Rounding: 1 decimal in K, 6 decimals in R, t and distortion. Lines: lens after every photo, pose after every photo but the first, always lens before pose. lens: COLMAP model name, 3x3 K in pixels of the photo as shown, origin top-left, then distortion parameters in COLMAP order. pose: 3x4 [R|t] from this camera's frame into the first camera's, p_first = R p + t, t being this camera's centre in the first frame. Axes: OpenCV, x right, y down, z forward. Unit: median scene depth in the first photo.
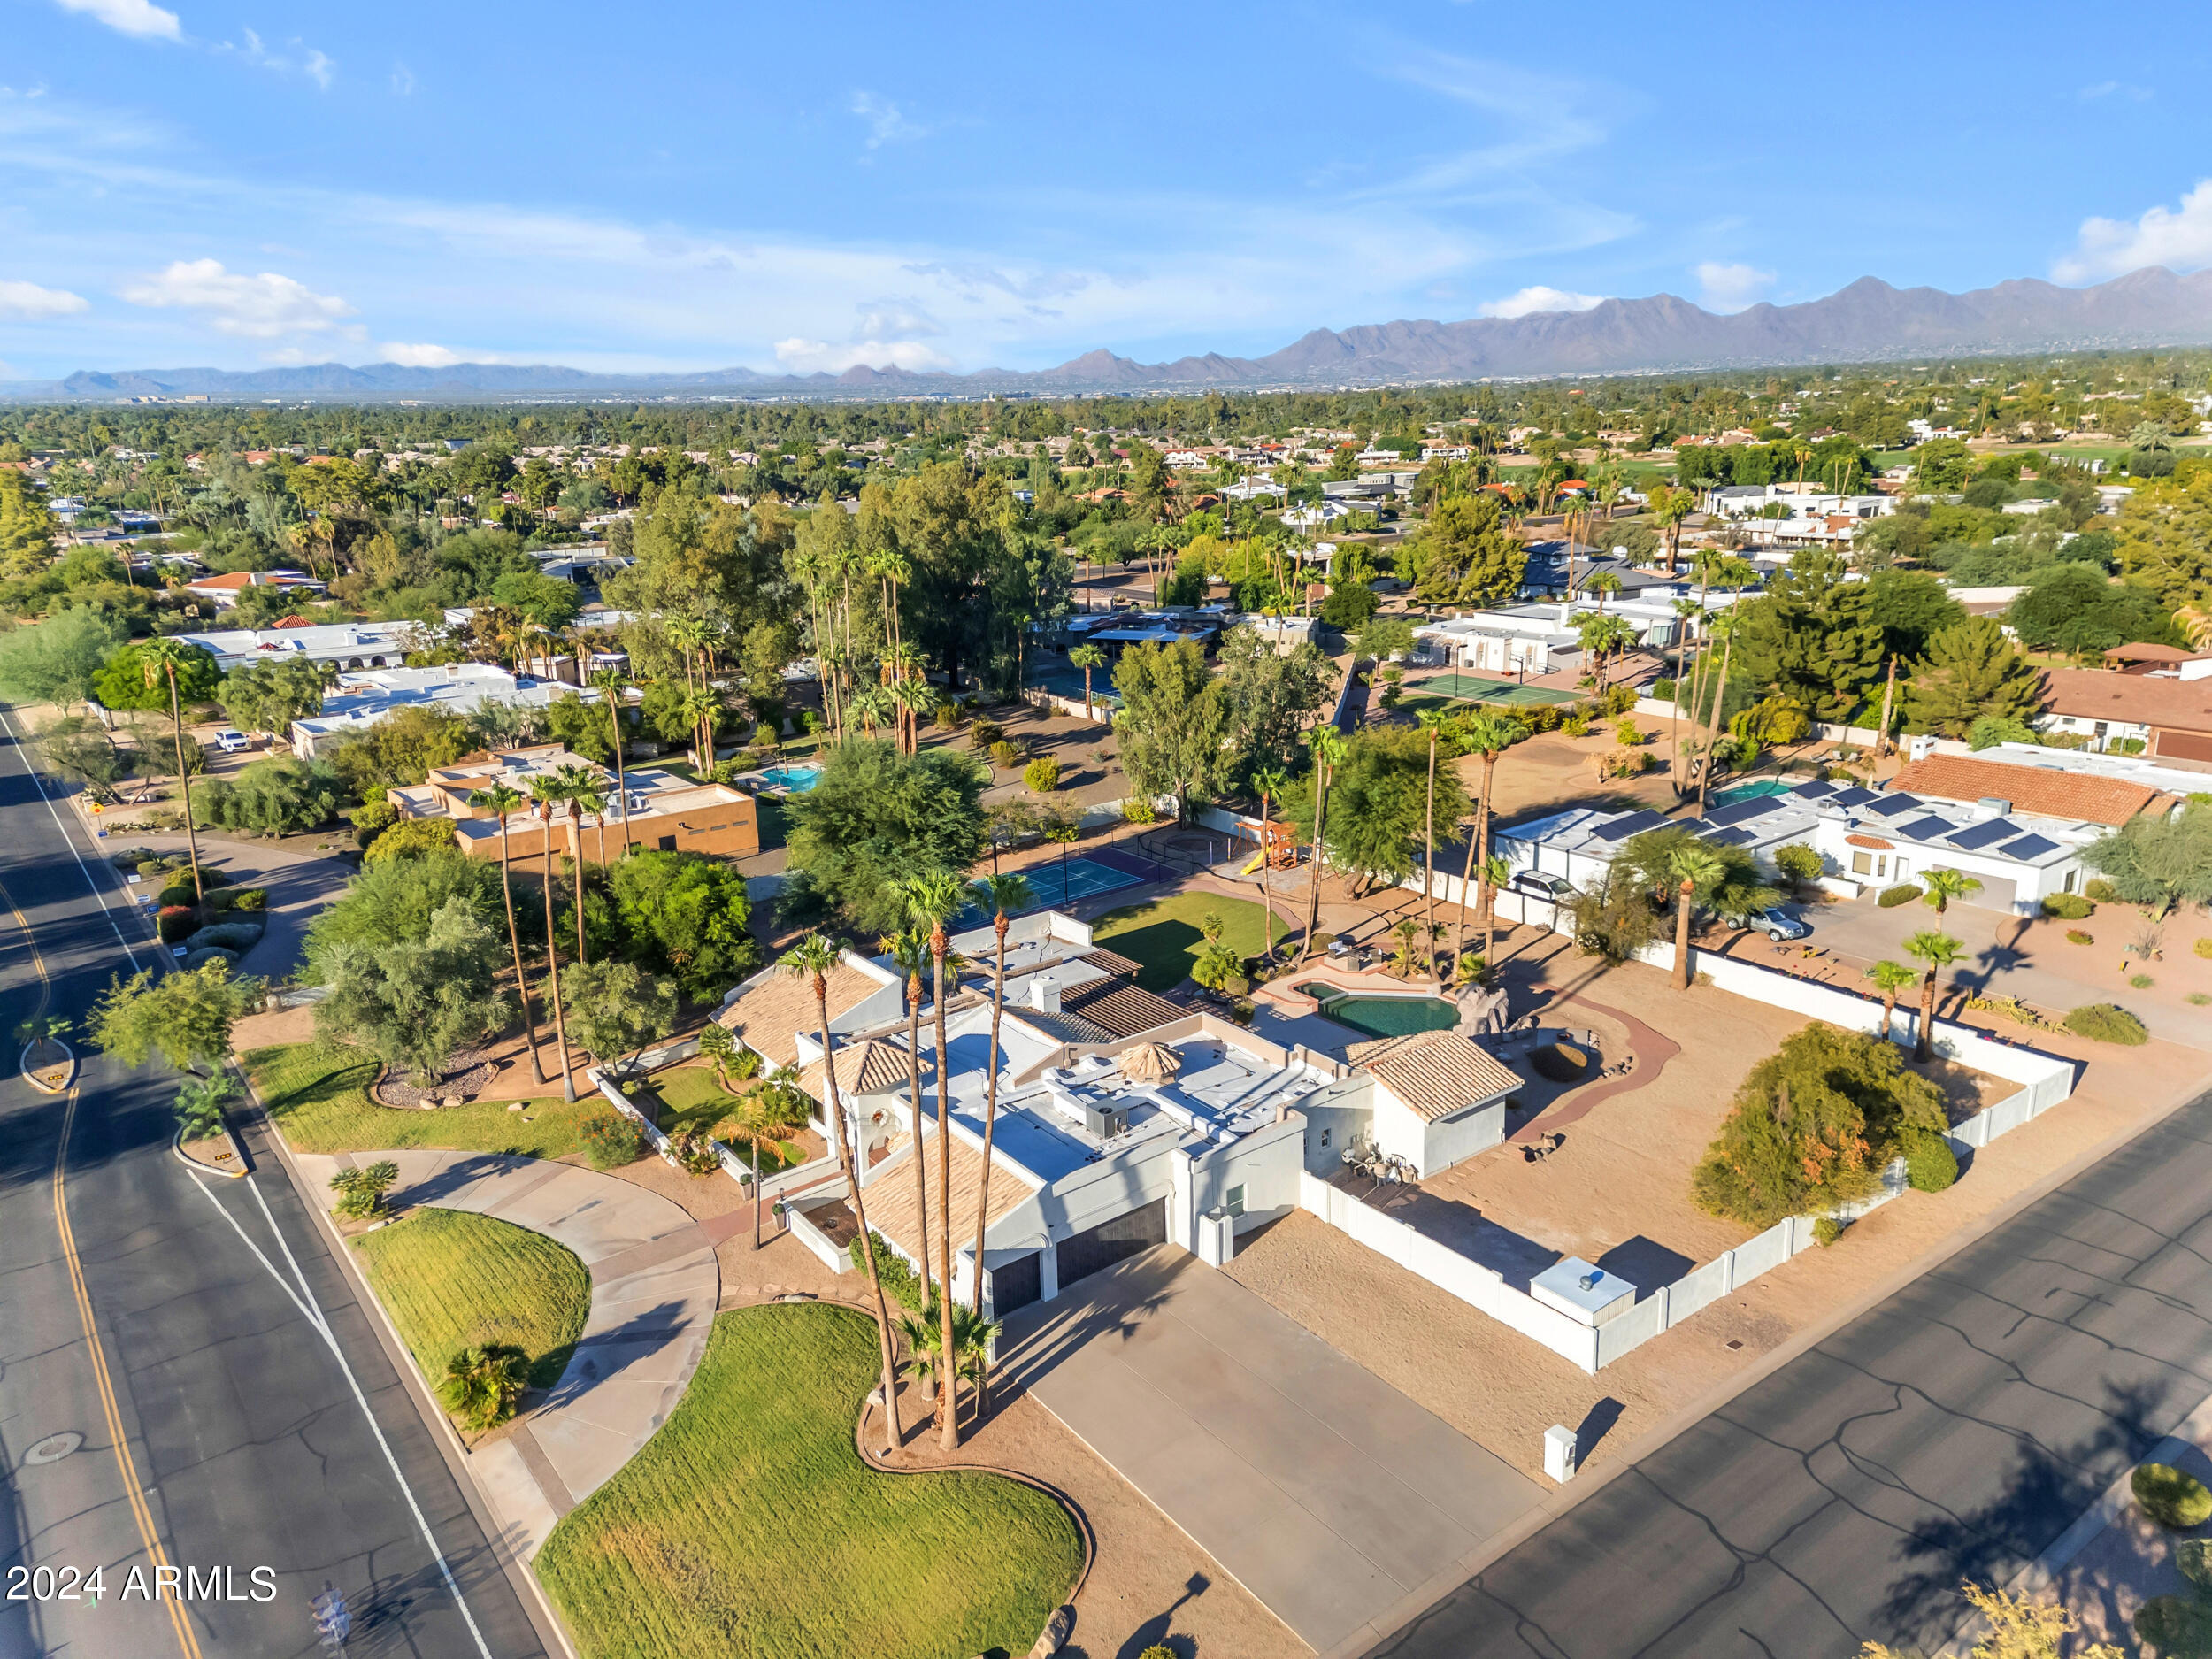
lens RADIAL K [[1514.0, 0, 1106.0], [0, 1514.0, 829.5], [0, 0, 1]] dist [0.112473, 0.000172]
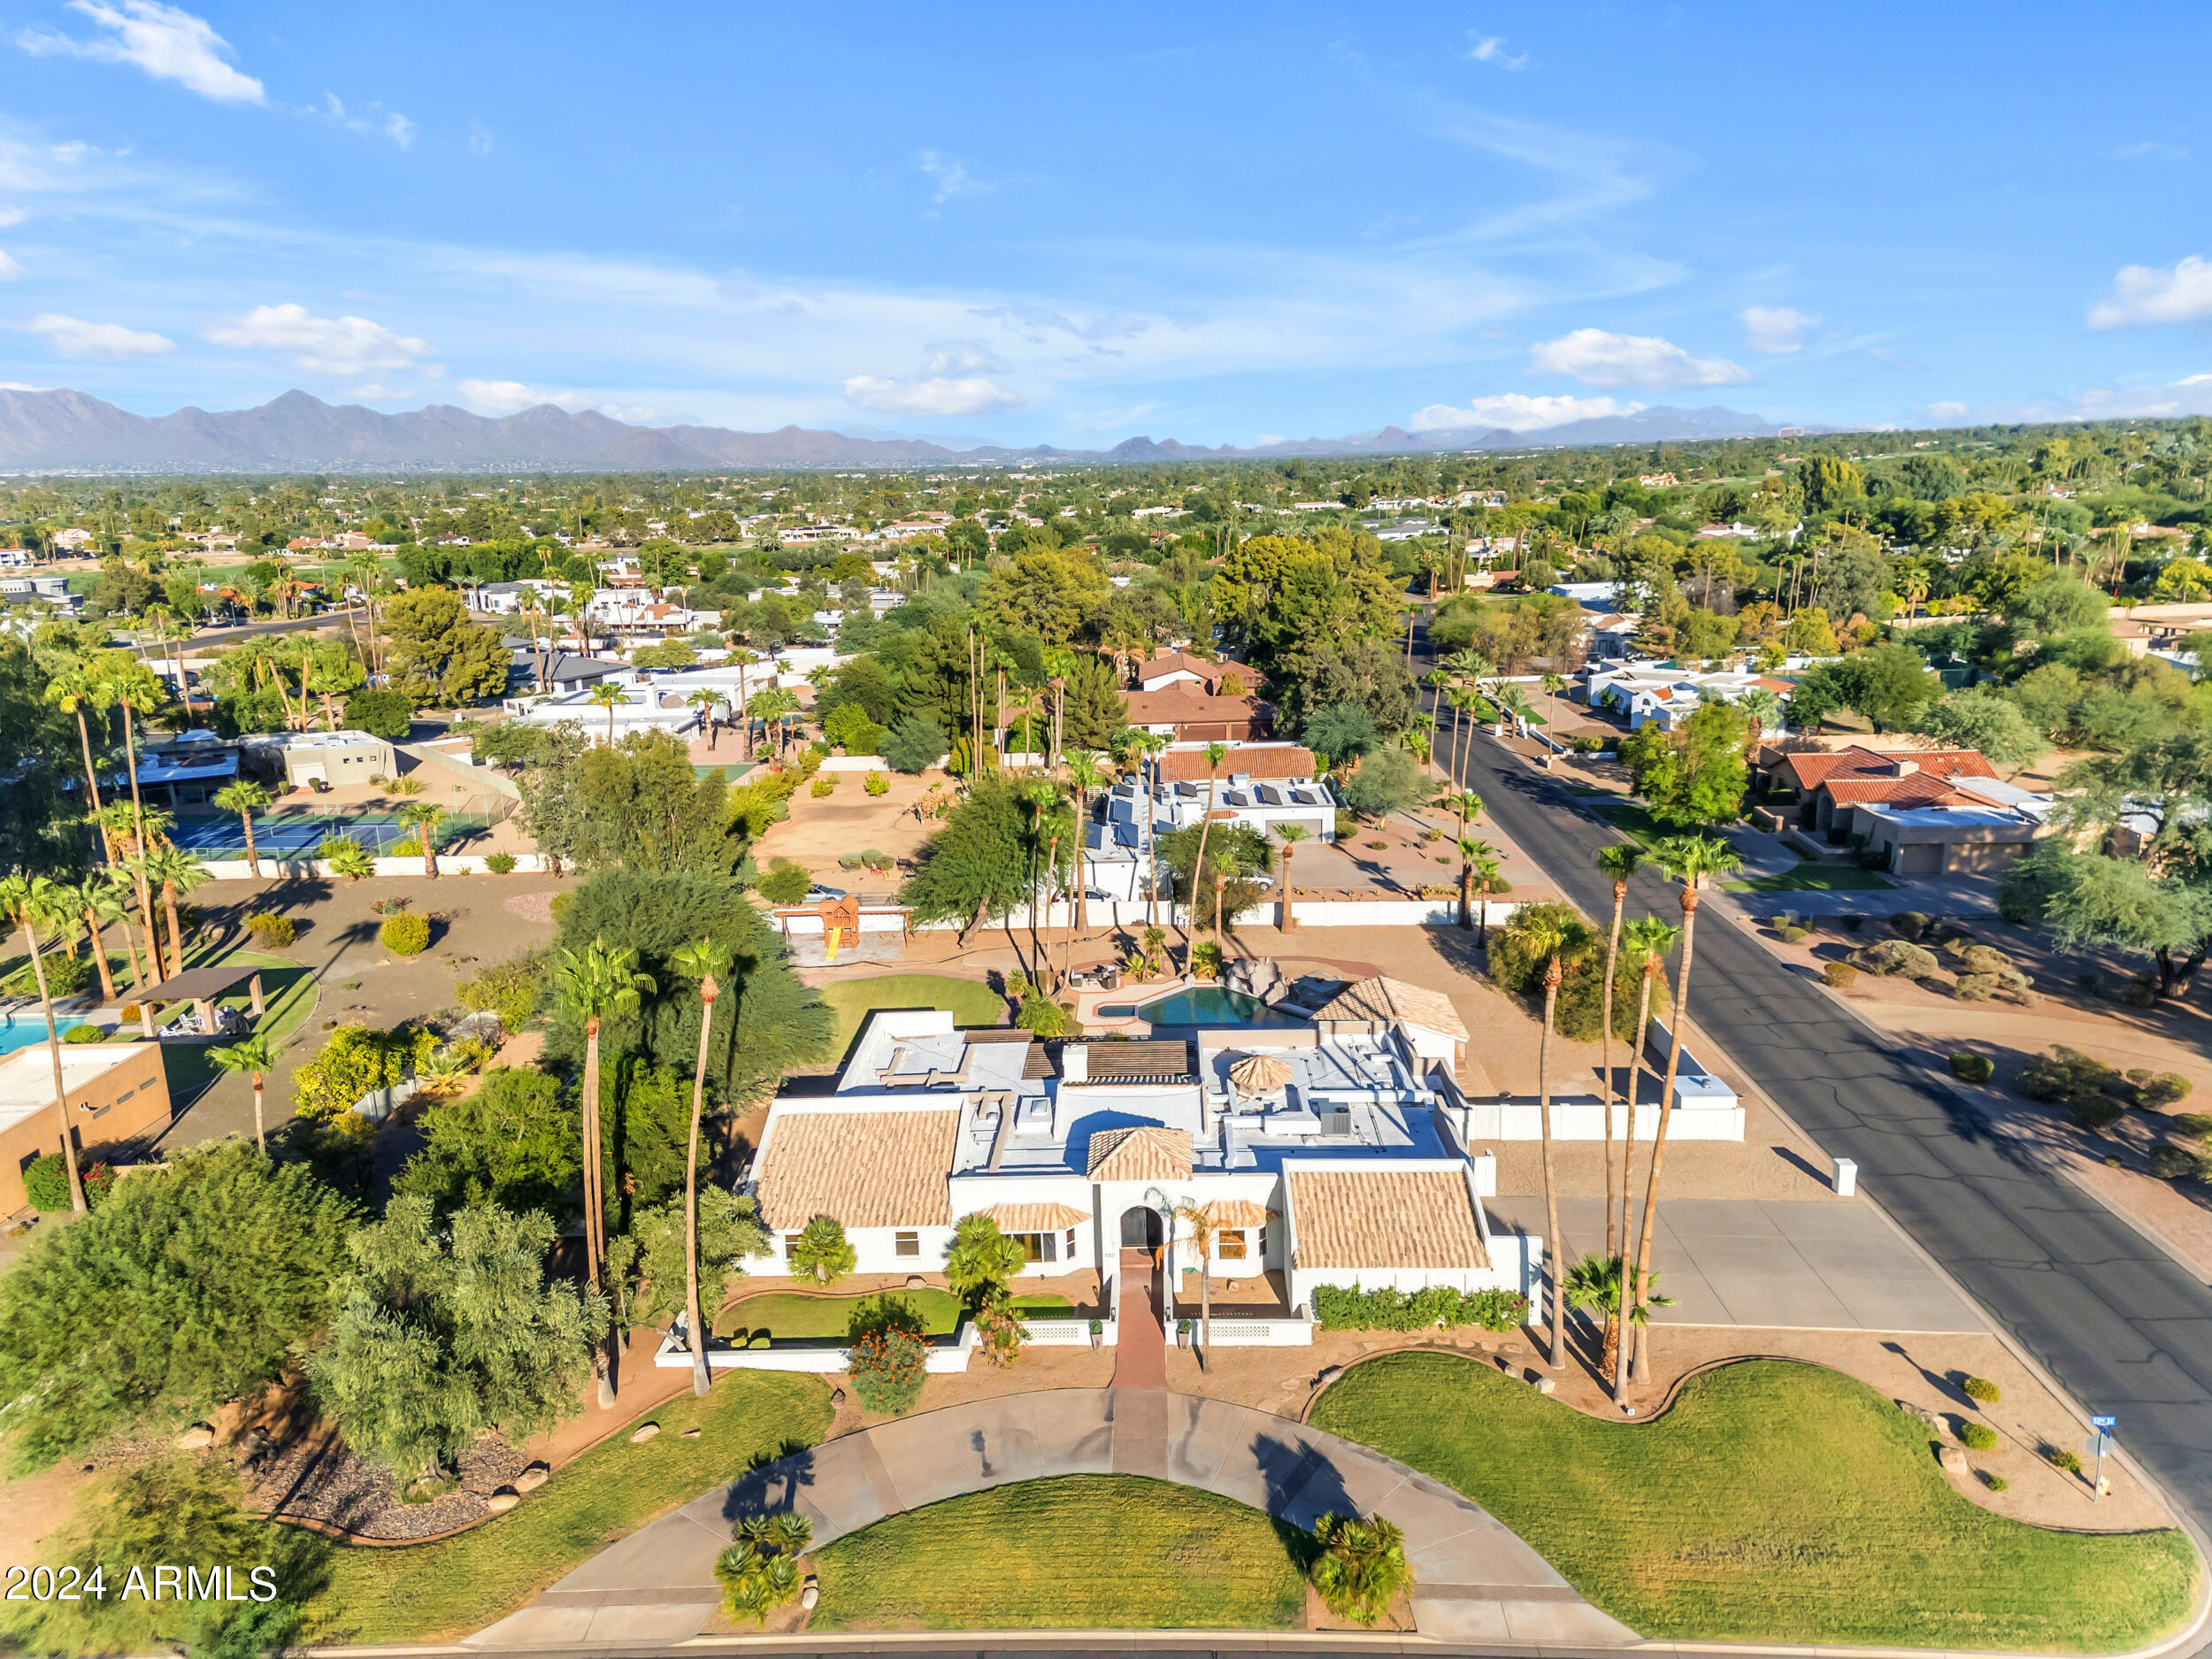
lens RADIAL K [[1514.0, 0, 1106.0], [0, 1514.0, 829.5], [0, 0, 1]] dist [0.112473, 0.000172]
pose [[0.635503, -0.174290, 0.752169, -0.852995], [0.222932, 0.974118, 0.037365, -0.079540], [-0.739214, 0.143937, 0.657910, 0.391122]]
